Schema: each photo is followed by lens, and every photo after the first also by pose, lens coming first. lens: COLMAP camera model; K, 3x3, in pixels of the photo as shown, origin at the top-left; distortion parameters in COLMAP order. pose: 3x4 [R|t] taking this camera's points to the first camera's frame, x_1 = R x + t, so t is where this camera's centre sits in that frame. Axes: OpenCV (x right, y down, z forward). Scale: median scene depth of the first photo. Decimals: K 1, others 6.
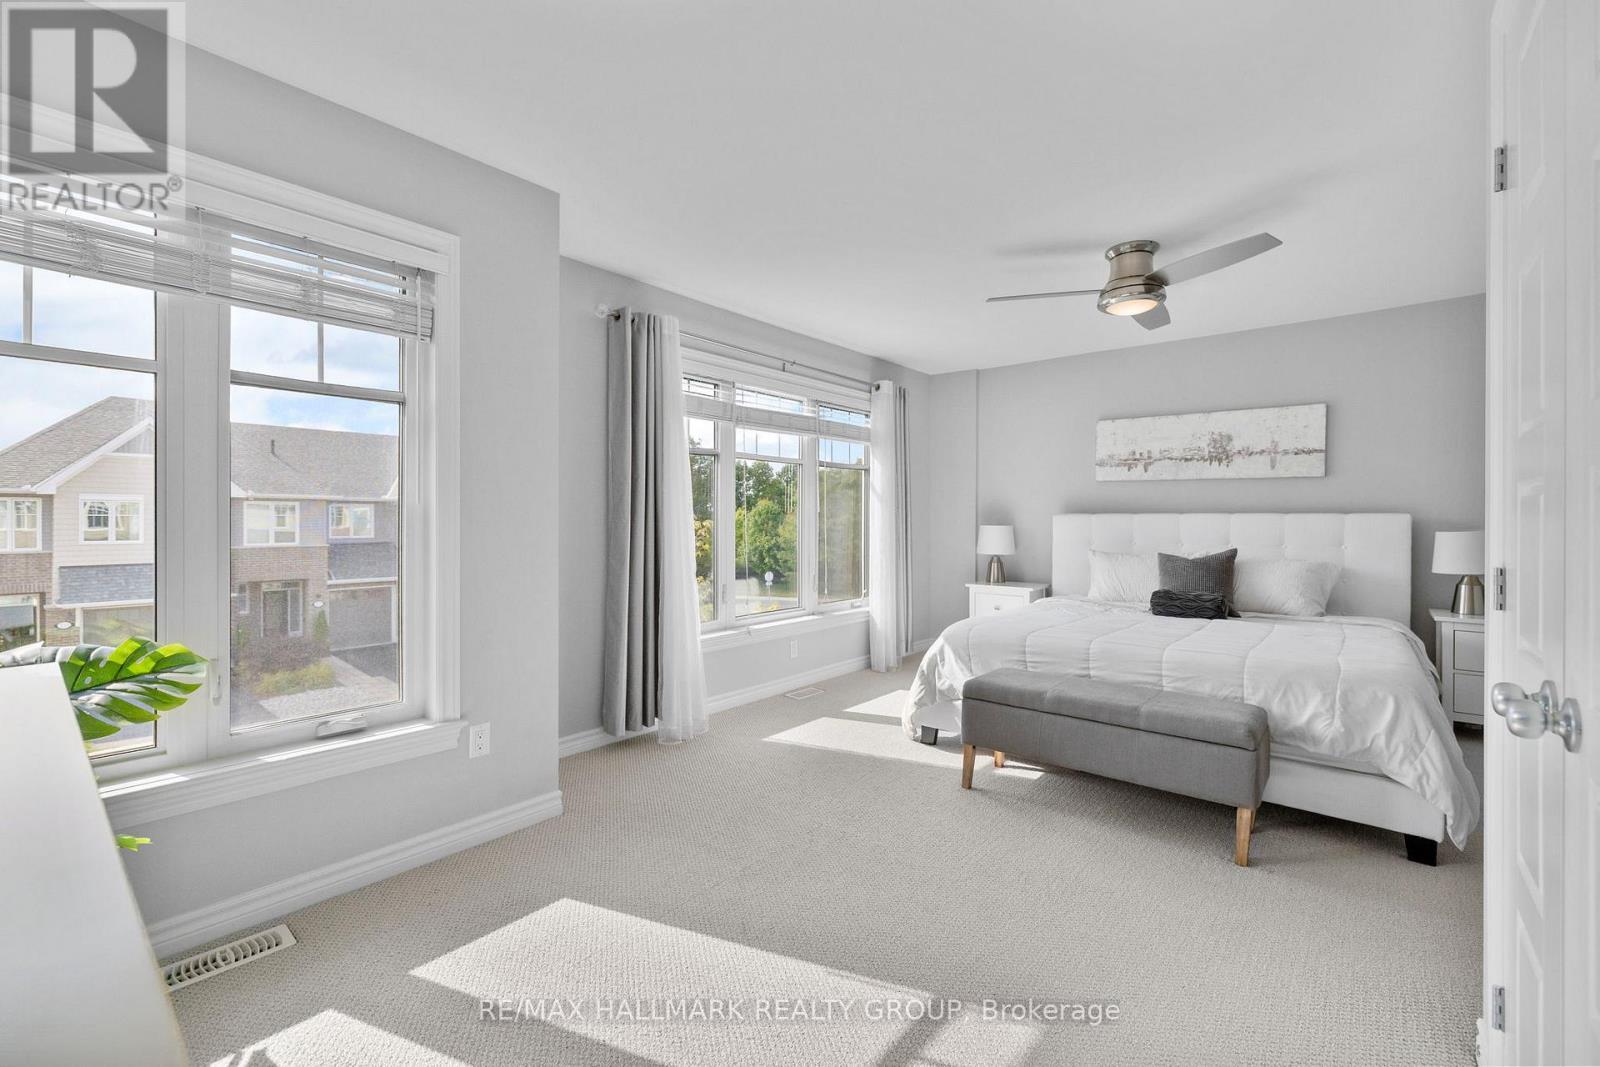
lens RADIAL K [[675.2, 0, 803.7], [0, 675.2, 519.1], [0, 0, 1]] dist [-0.002871, 0.001271]
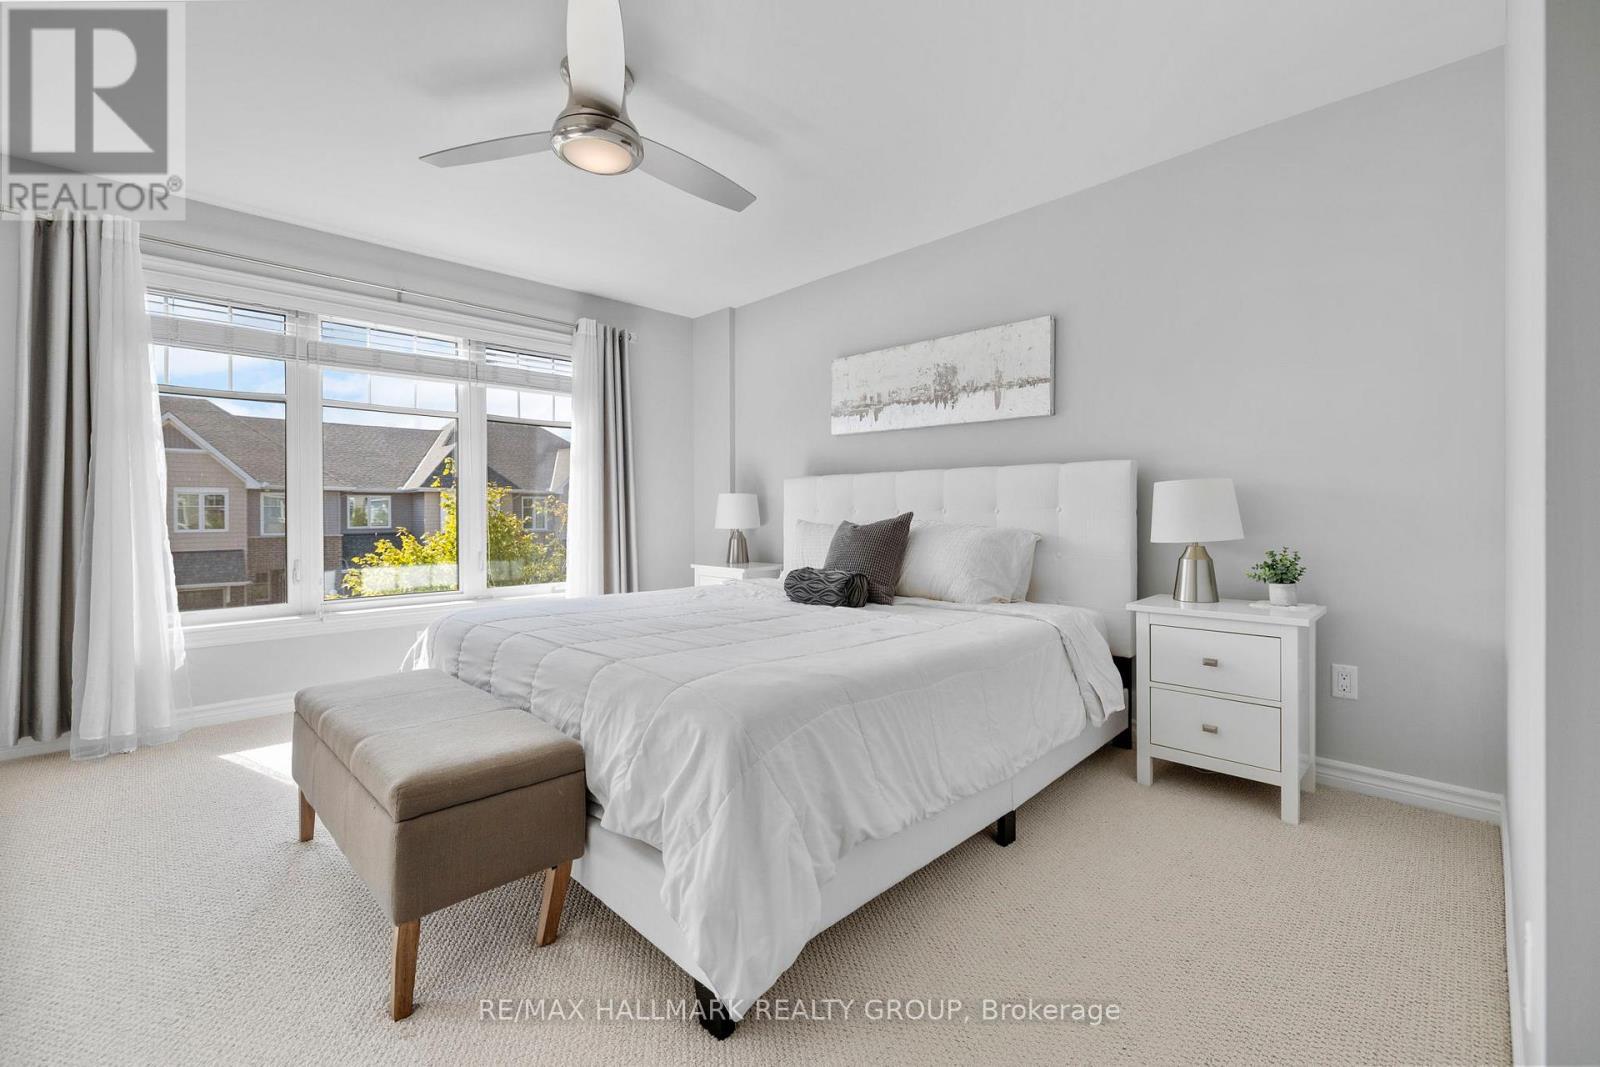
lens RADIAL K [[675.2, 0, 806.1], [0, 675.2, 509.6], [0, 0, 1]] dist [-0.002871, 0.001271]
pose [[0.996077, -0.005573, -0.088312, 0.561852], [0.005358, 0.999982, -0.002663, 0.040281], [0.088326, 0.002179, 0.996089, 0.239597]]
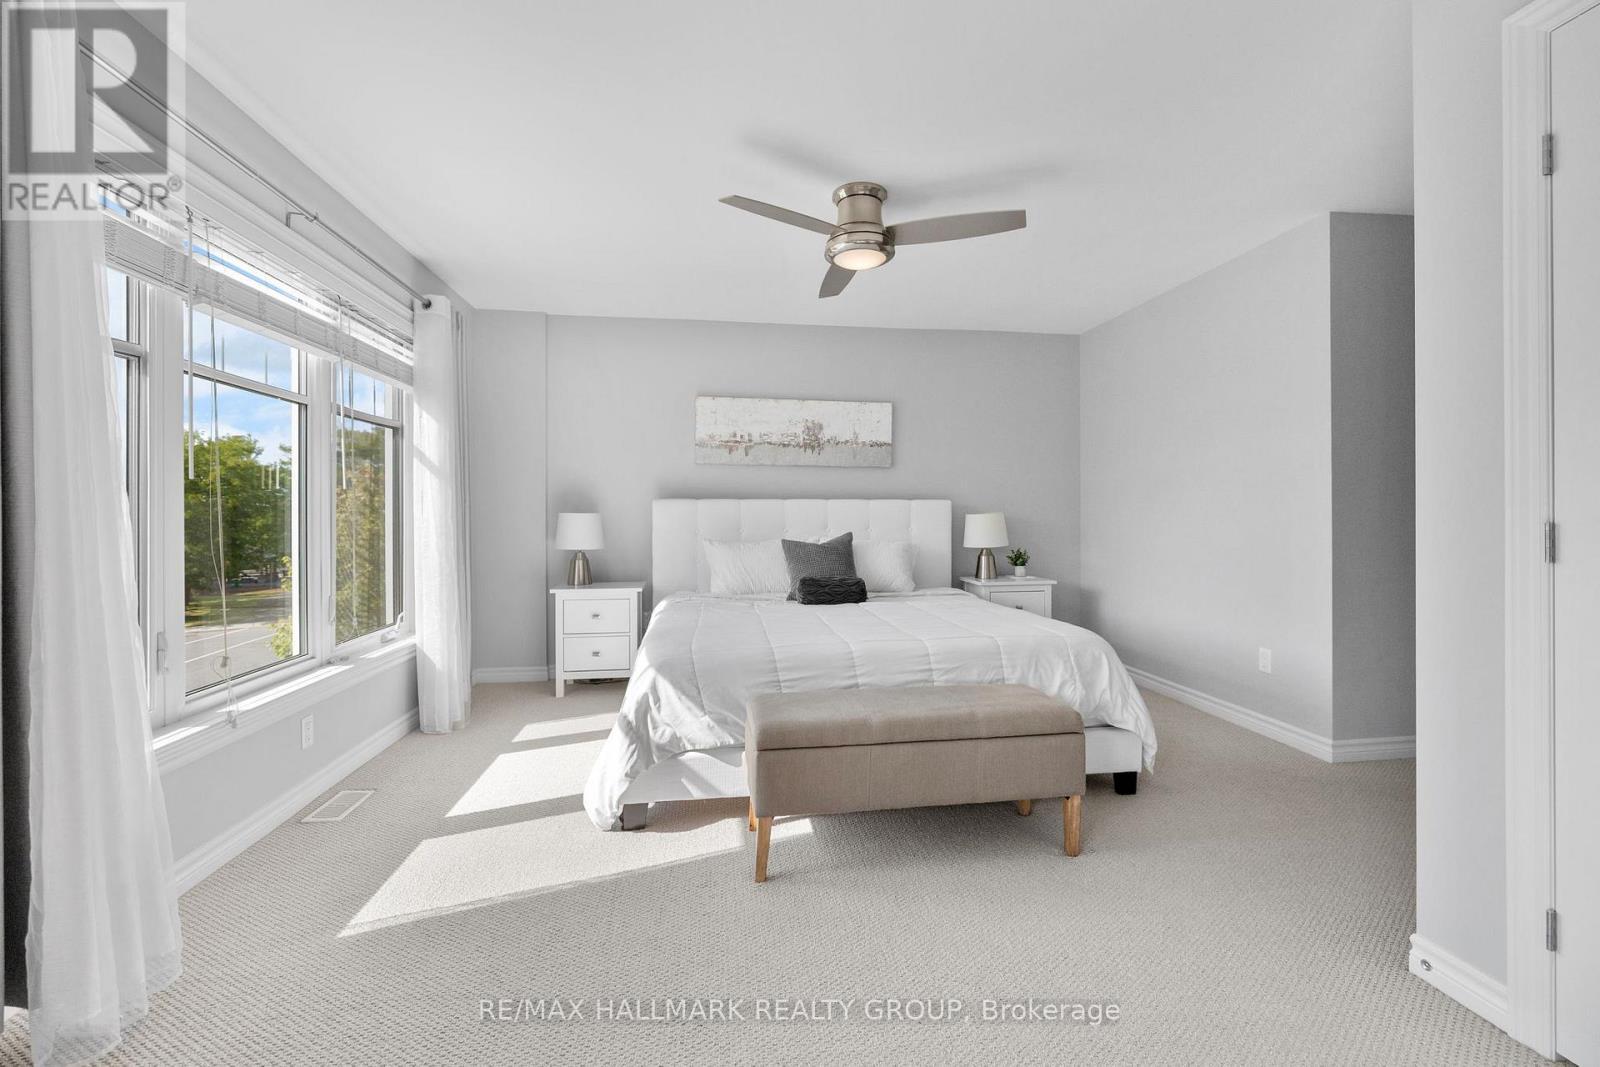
lens RADIAL K [[675.2, 0, 807.7], [0, 675.2, 518.4], [0, 0, 1]] dist [-0.002871, 0.001271]
pose [[0.665485, -0.006790, 0.746380, -0.165950], [0.004064, 0.999977, 0.005474, 0.015502], [-0.746400, -0.000609, 0.665497, 0.343628]]
